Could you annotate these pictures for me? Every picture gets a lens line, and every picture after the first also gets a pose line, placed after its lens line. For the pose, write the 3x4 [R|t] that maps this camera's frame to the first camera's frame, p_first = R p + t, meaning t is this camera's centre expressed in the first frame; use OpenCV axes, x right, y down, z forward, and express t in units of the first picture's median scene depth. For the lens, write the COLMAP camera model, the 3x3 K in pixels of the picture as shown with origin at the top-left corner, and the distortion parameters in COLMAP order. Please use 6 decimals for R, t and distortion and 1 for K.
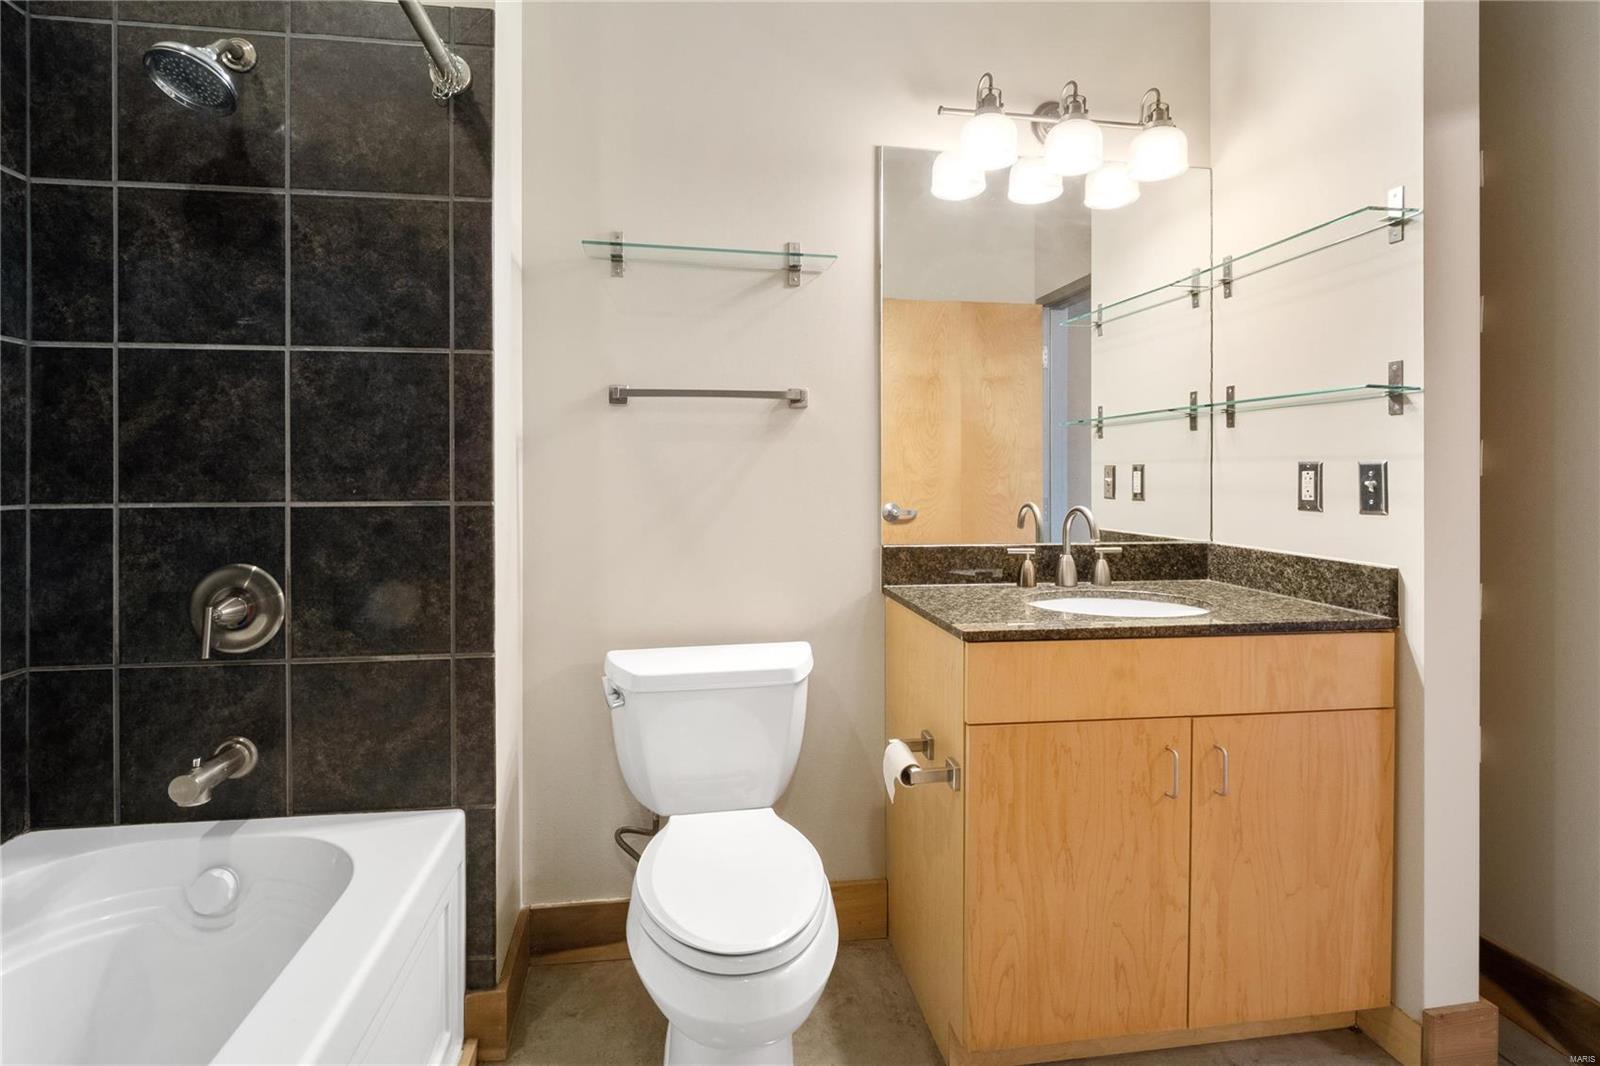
lens RADIAL K [[770.4, 0, 780.5], [0, 770.4, 474.3], [0, 0, 1]] dist [0.000683, -0.000144]
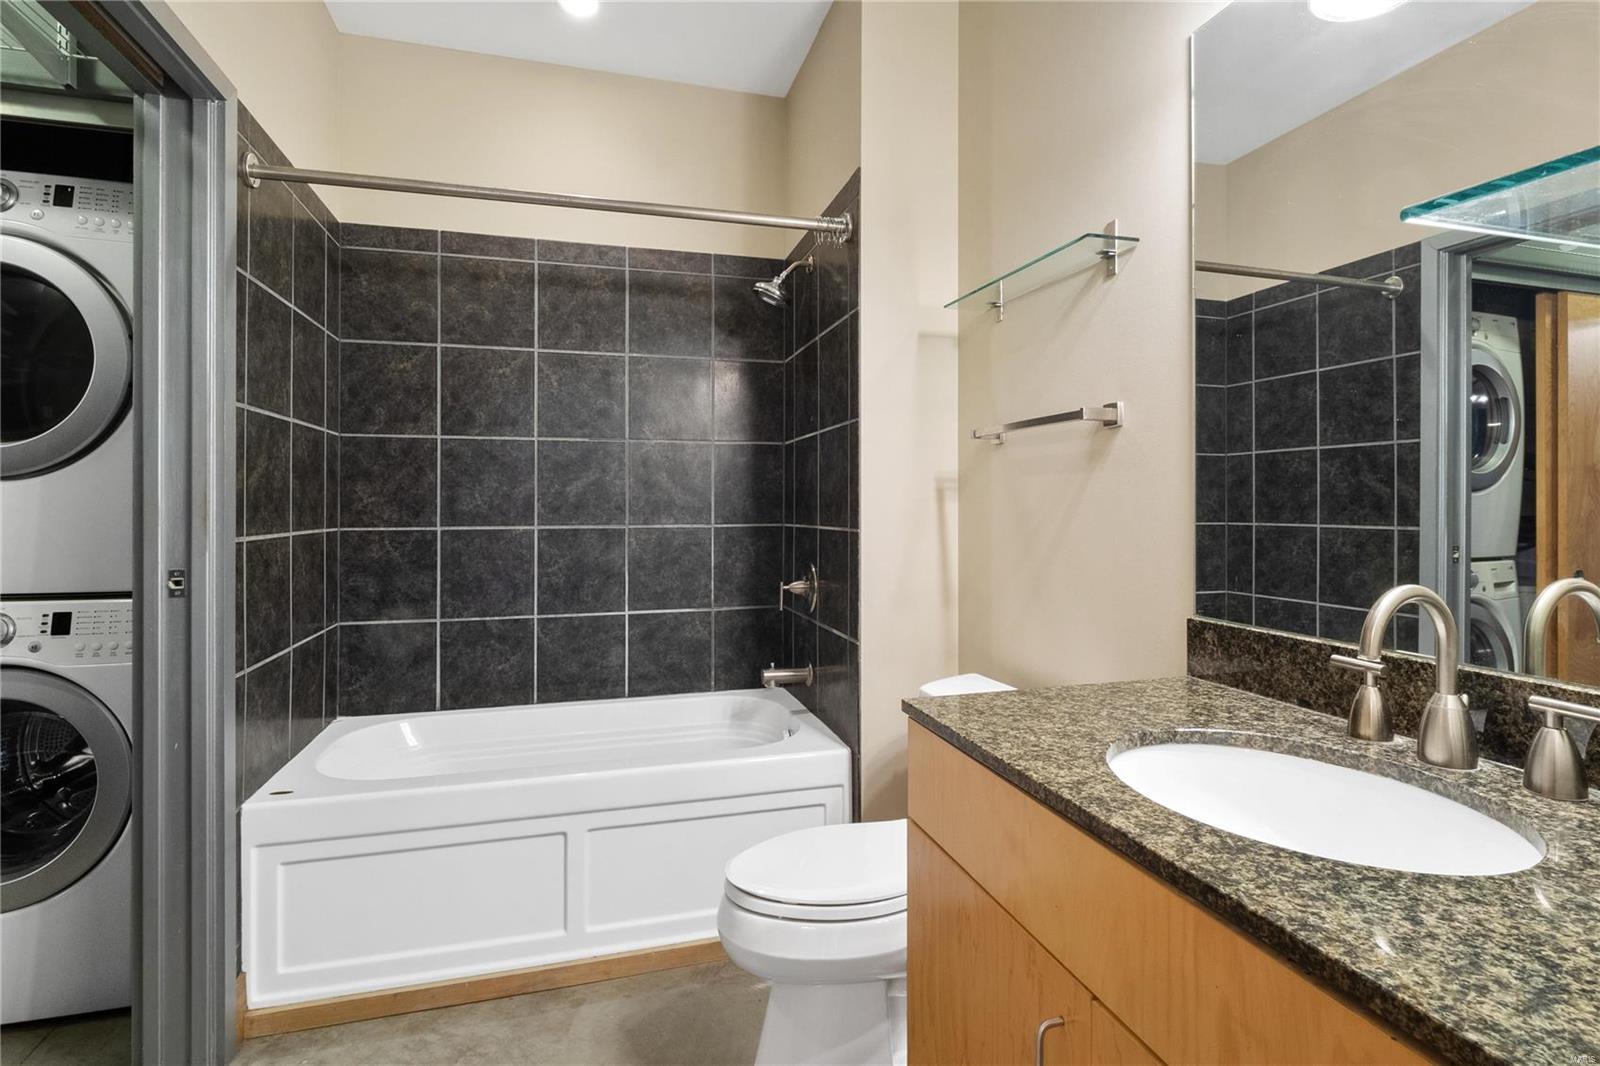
lens RADIAL K [[790.7, 0, 805.6], [0, 790.7, 501.0], [0, 0, 1]] dist [-0.002067, -0.000610]
pose [[0.135839, -0.007019, -0.990706, 0.944696], [-0.000817, 0.999974, -0.007197, -0.004332], [0.990731, 0.001787, 0.135830, 0.685745]]
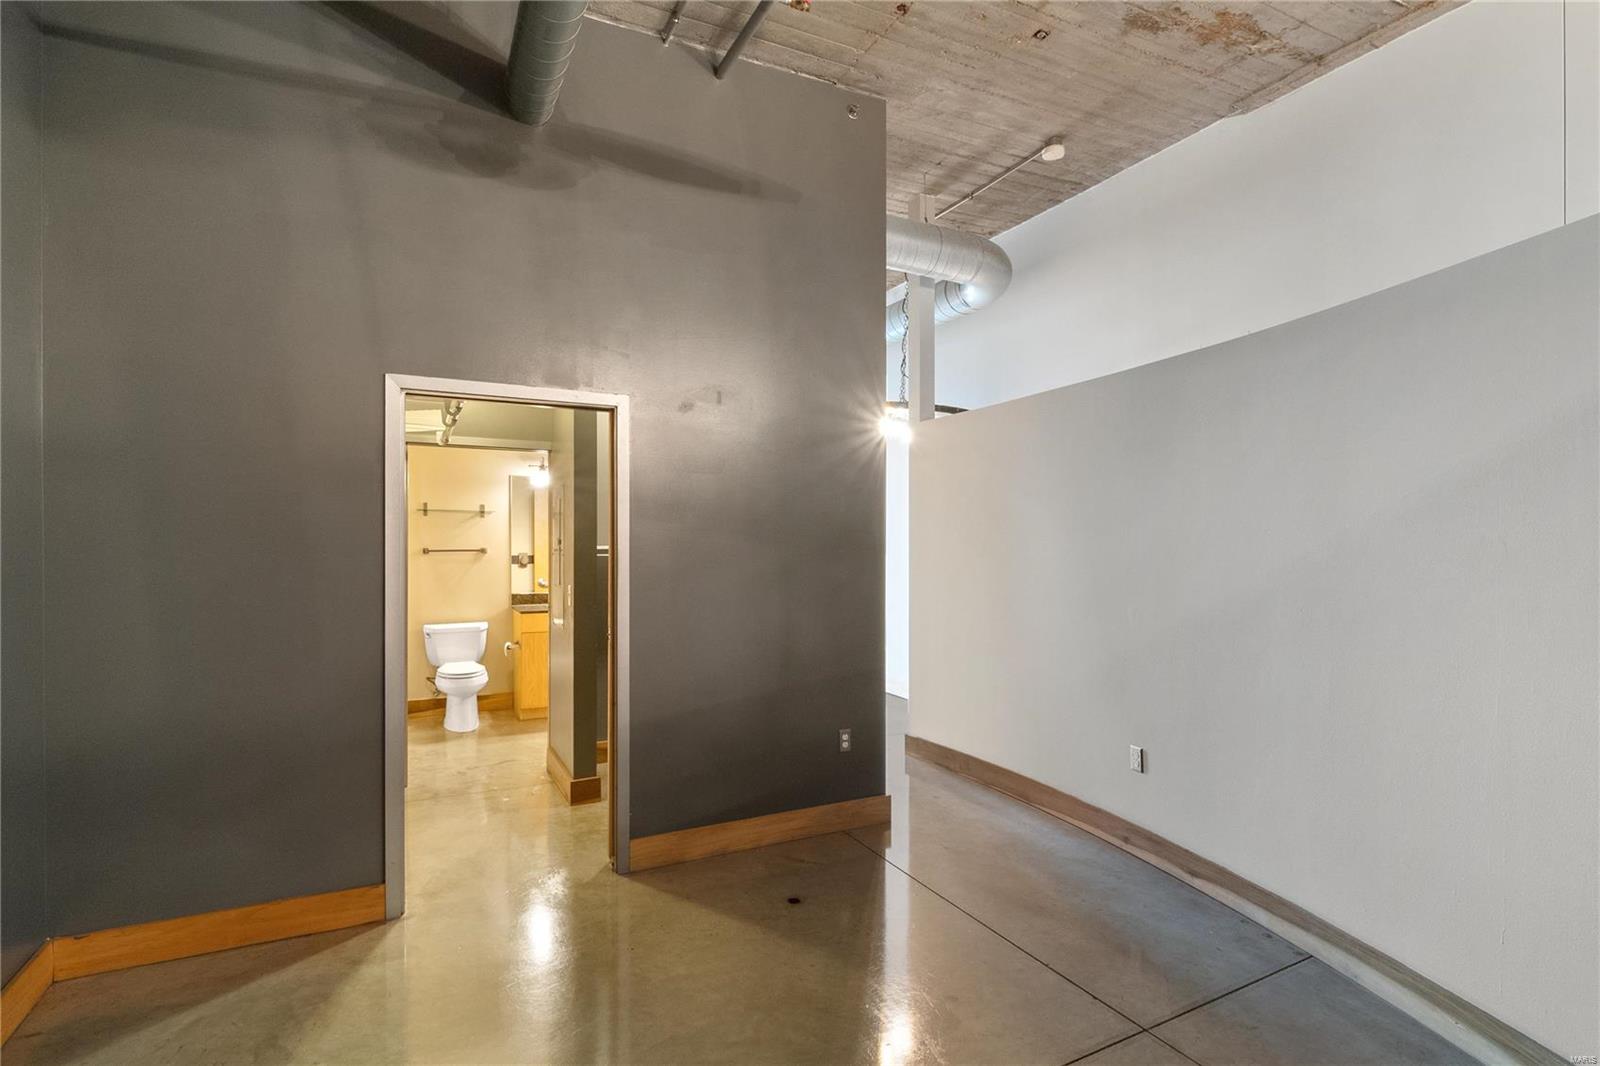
lens RADIAL K [[764.5, 0, 823.6], [0, 764.5, 548.2], [0, 0, 1]] dist [-0.000835, -0.000043]
pose [[0.936498, -0.001830, 0.350668, 0.288402], [-0.001453, 0.999958, 0.009098, -0.168817], [-0.350669, -0.009030, 0.936456, -3.179205]]
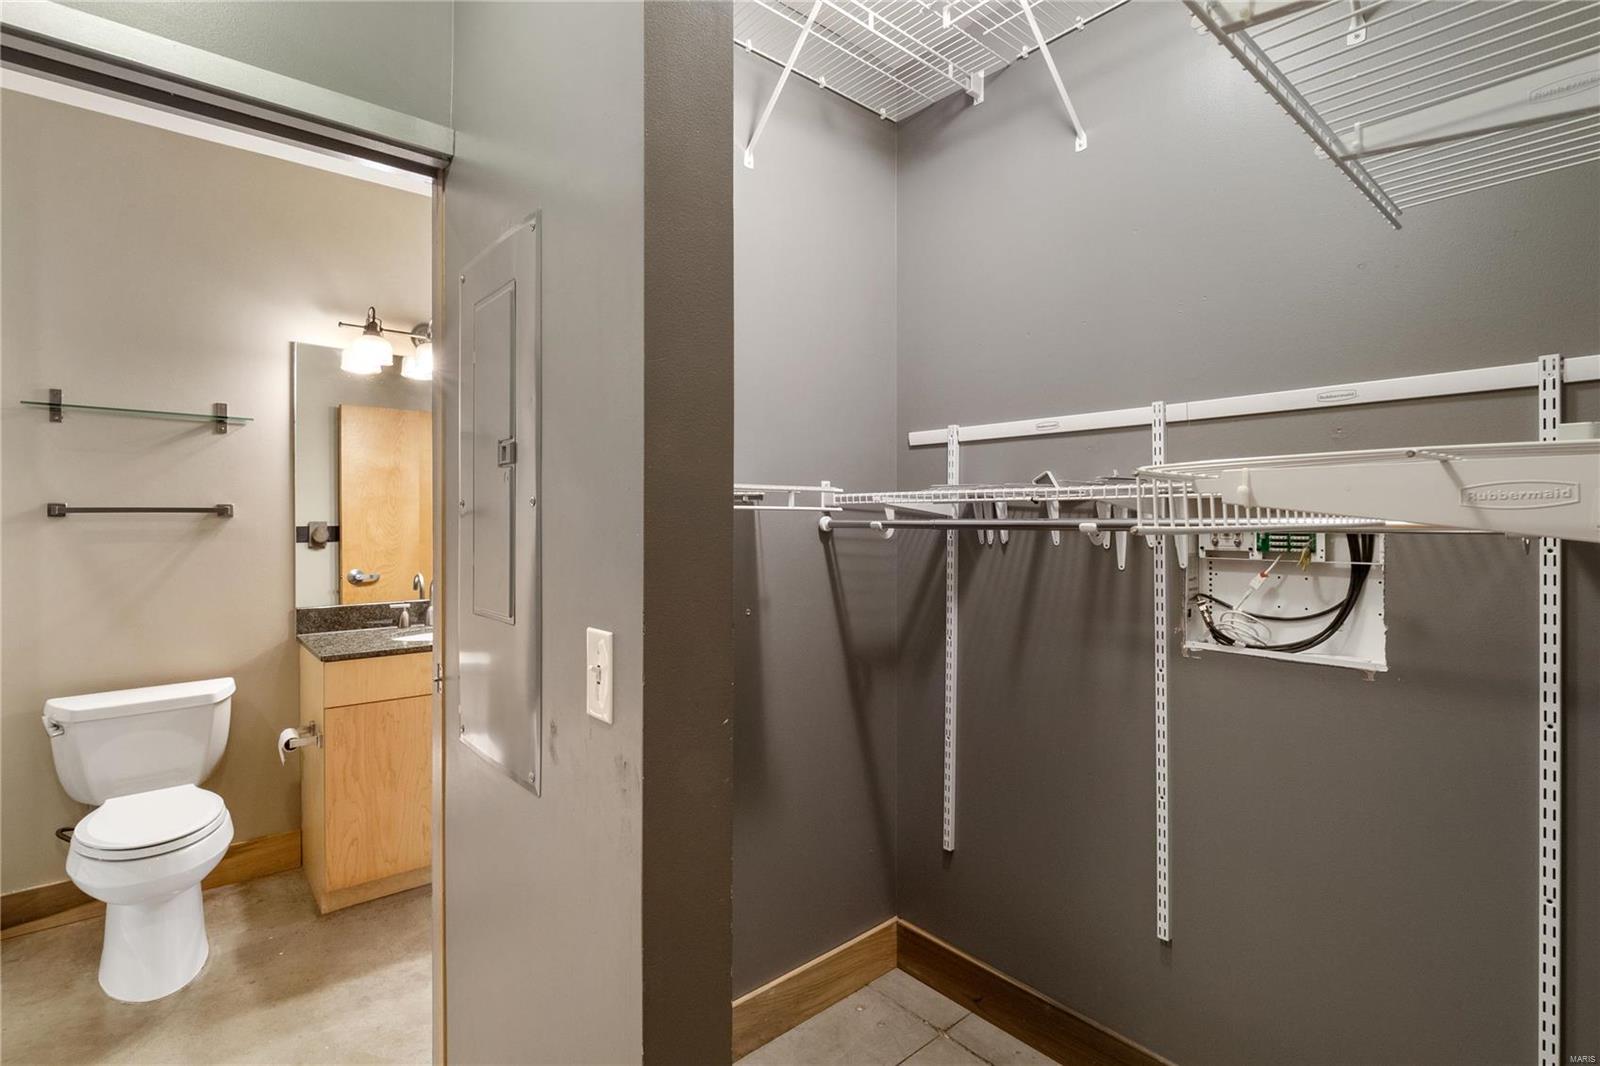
lens RADIAL K [[753.1, 0, 802.2], [0, 753.1, 521.2], [0, 0, 1]] dist [-0.007161, -0.000205]
pose [[0.841340, -0.002321, 0.540502, 0.207332], [0.000617, 0.999994, 0.003333, -0.098988], [-0.540507, -0.002470, 0.841336, -0.928695]]
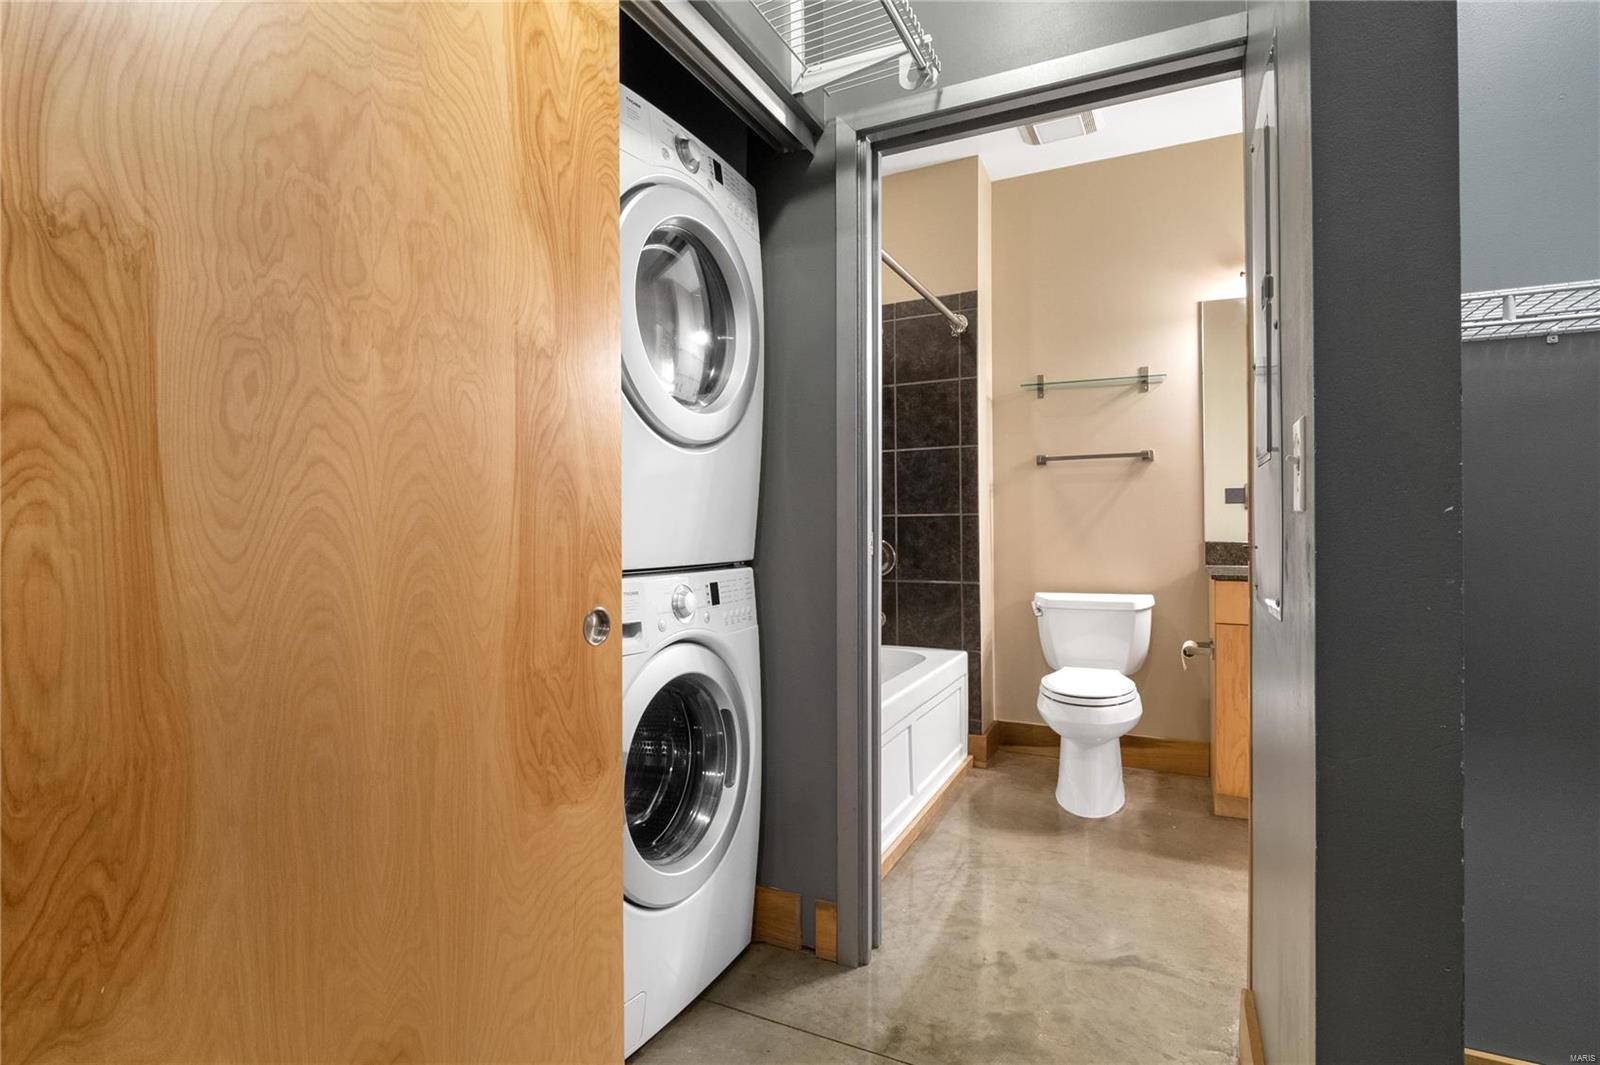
lens RADIAL K [[765.2, 0, 791.1], [0, 765.2, 525.3], [0, 0, 1]] dist [-0.002365, -0.000238]
pose [[0.821224, -0.007377, -0.570558, 0.410842], [0.006920, 0.999972, -0.002968, 0.068251], [0.570564, -0.001511, 0.821252, -1.042287]]
